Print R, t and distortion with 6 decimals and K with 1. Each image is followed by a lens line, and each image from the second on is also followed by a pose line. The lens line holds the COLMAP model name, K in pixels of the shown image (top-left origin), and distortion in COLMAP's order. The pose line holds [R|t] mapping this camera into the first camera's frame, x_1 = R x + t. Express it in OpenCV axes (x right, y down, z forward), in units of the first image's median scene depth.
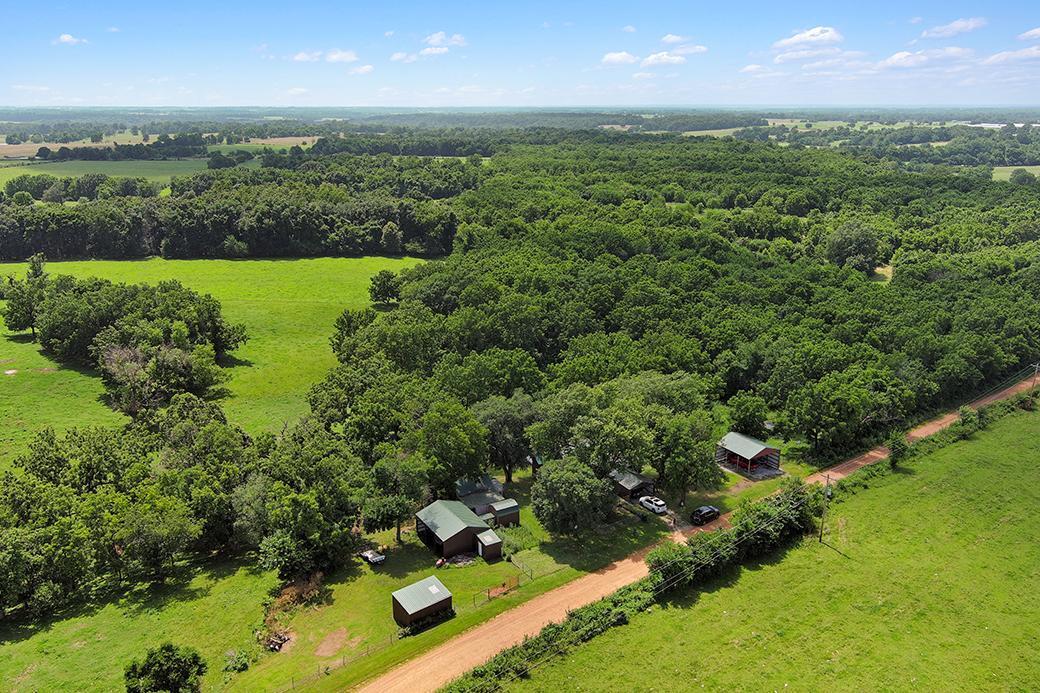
lens RADIAL K [[824.1, 0, 520.0], [0, 824.1, 346.5], [0, 0, 1]] dist [-0.007372, -0.003817]
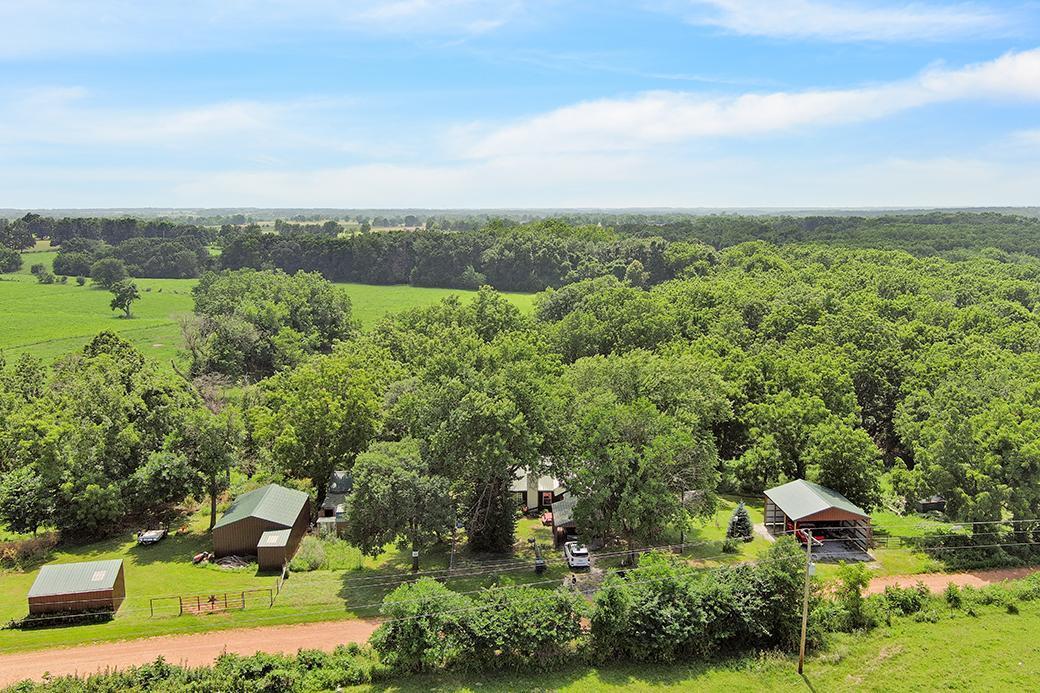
lens RADIAL K [[824.1, 0, 520.0], [0, 824.1, 346.5], [0, 0, 1]] dist [-0.007372, -0.003817]
pose [[0.883160, 0.068904, -0.463984, 0.162646], [-0.125104, 0.987923, -0.091415, 0.042163], [0.452082, 0.138780, 0.881114, 0.176341]]
